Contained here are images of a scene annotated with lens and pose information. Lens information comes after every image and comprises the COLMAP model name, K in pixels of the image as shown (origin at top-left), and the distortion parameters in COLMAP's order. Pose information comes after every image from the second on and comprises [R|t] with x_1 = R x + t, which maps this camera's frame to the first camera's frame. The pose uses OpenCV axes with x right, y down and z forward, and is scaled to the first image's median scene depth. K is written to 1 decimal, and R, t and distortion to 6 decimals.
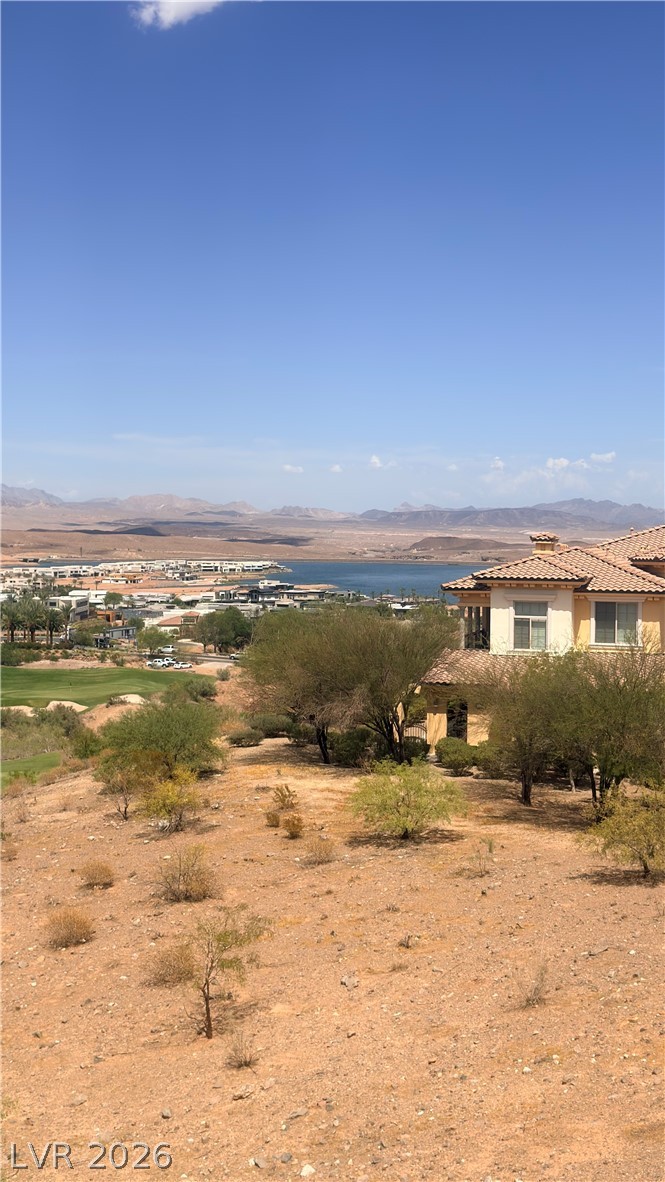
lens RADIAL K [[1356.3, 0, 311.0], [0, 1356.3, 587.7], [0, 0, 1]] dist [0.120760, -0.009581]
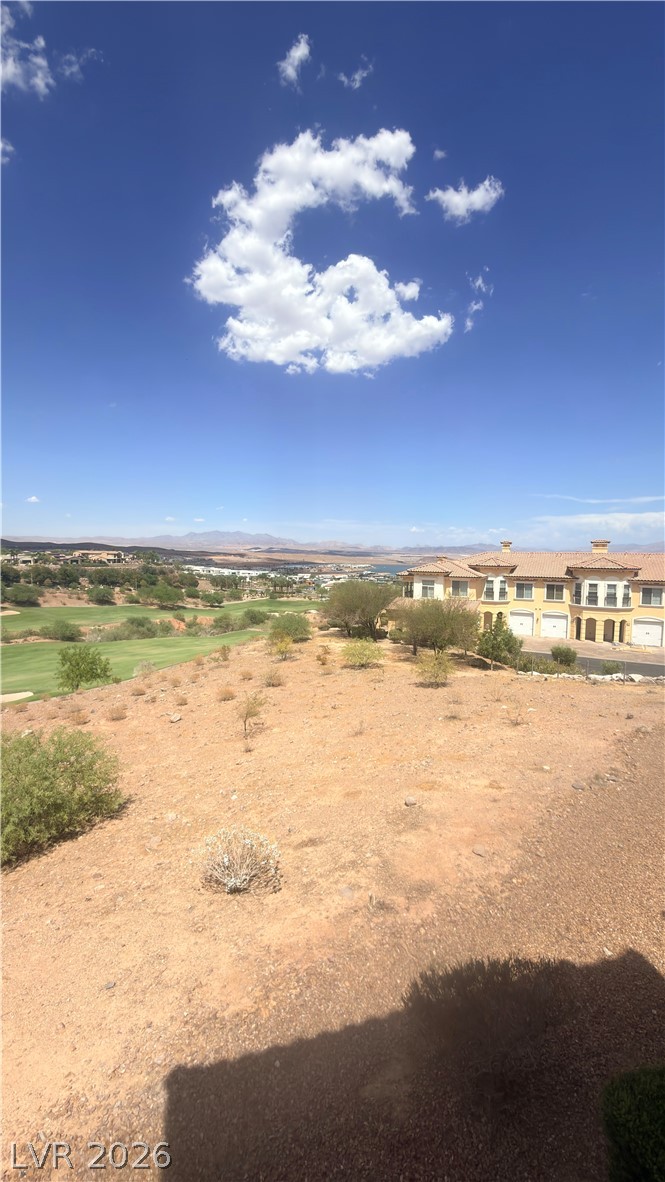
lens RADIAL K [[471.7, 0, 332.5], [0, 471.7, 591.0], [0, 0, 1]] dist [0.000415, 0.000509]
pose [[0.993621, 0.018928, -0.111173, 0.076567], [-0.014822, 0.999181, 0.037648, -0.001084], [0.111795, -0.035760, 0.993088, 0.041826]]
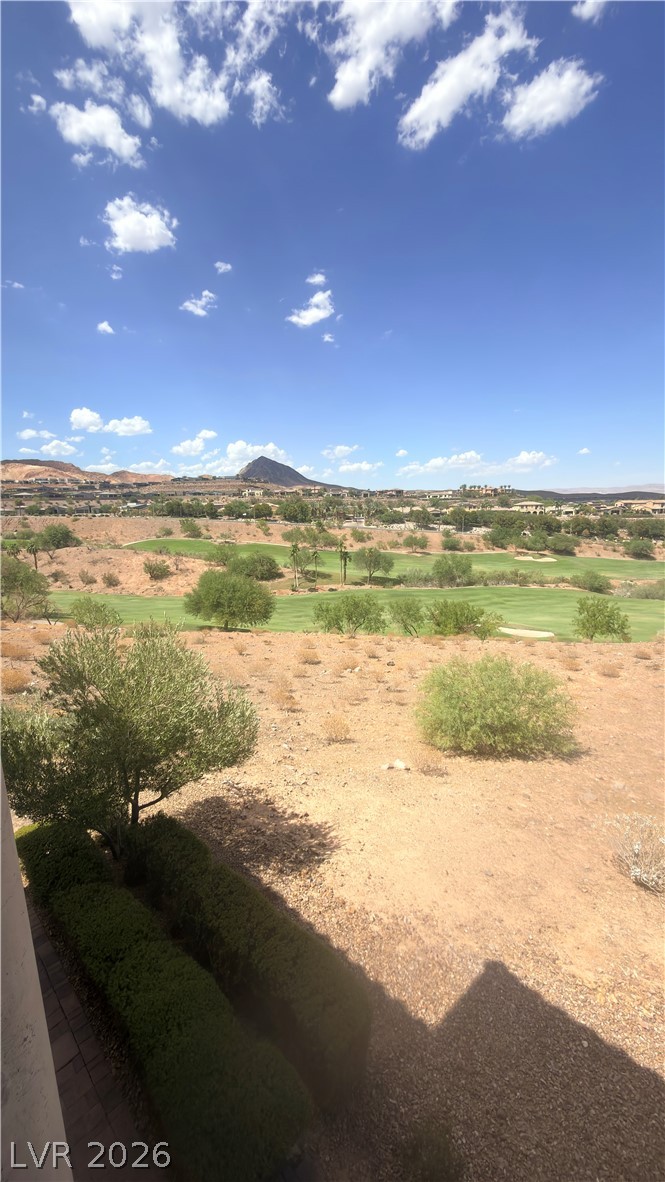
lens RADIAL K [[471.7, 0, 332.5], [0, 471.7, 591.0], [0, 0, 1]] dist [0.000415, 0.000509]
pose [[0.407420, 0.154673, -0.900047, 0.101750], [-0.020638, 0.986861, 0.160250, -0.001359], [0.913008, -0.046714, 0.405259, 0.053194]]
